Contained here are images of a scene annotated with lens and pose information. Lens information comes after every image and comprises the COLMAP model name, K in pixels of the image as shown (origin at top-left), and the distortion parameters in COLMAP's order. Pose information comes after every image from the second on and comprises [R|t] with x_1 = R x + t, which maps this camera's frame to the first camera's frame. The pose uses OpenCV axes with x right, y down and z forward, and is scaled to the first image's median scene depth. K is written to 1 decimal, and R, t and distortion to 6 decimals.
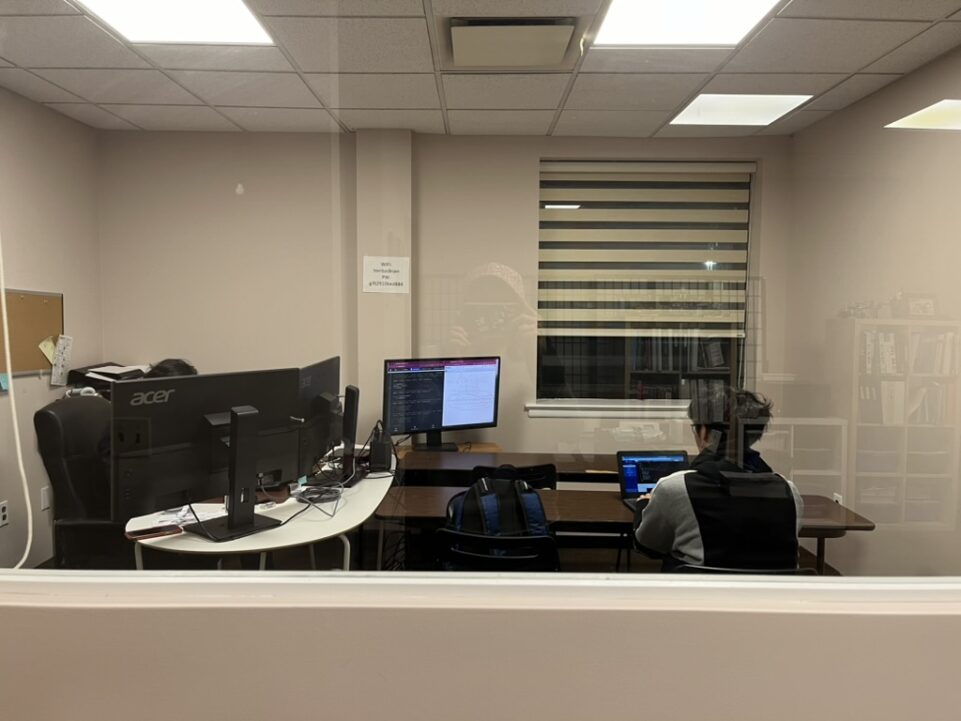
lens RADIAL K [[765.2, 0, 480.5], [0, 765.2, 360.5], [0, 0, 1]] dist [0.044303, -0.001599]
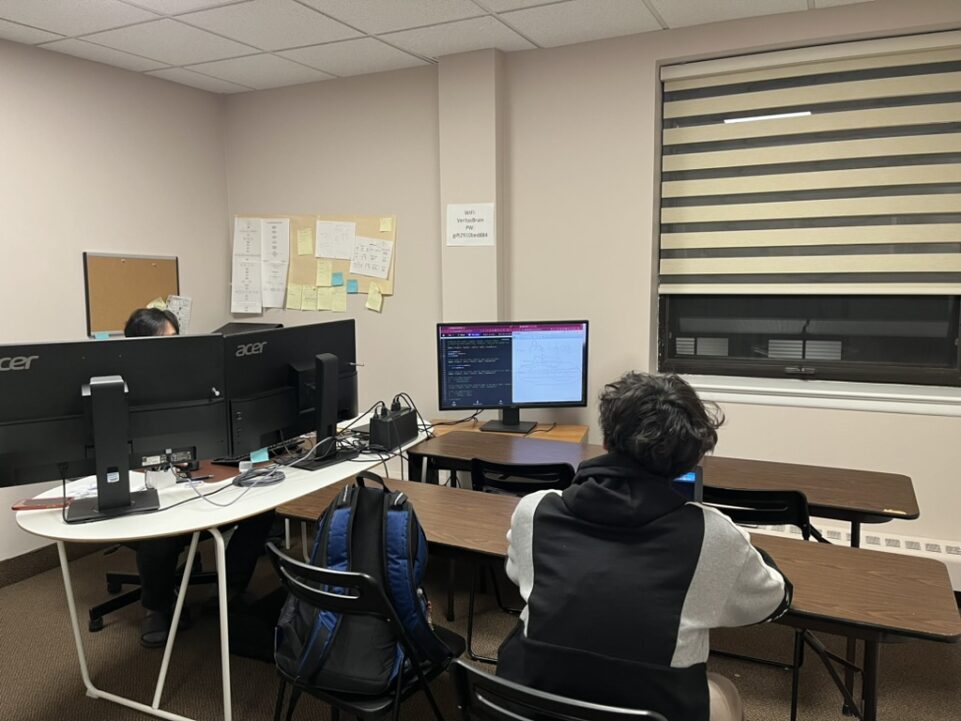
lens RADIAL K [[765.2, 0, 480.5], [0, 765.2, 360.5], [0, 0, 1]] dist [0.044303, -0.001599]
pose [[0.895369, 0.033354, -0.444075, 0.288130], [-0.008417, 0.998281, 0.058009, -0.009109], [0.445246, -0.048202, 0.894110, 0.228745]]
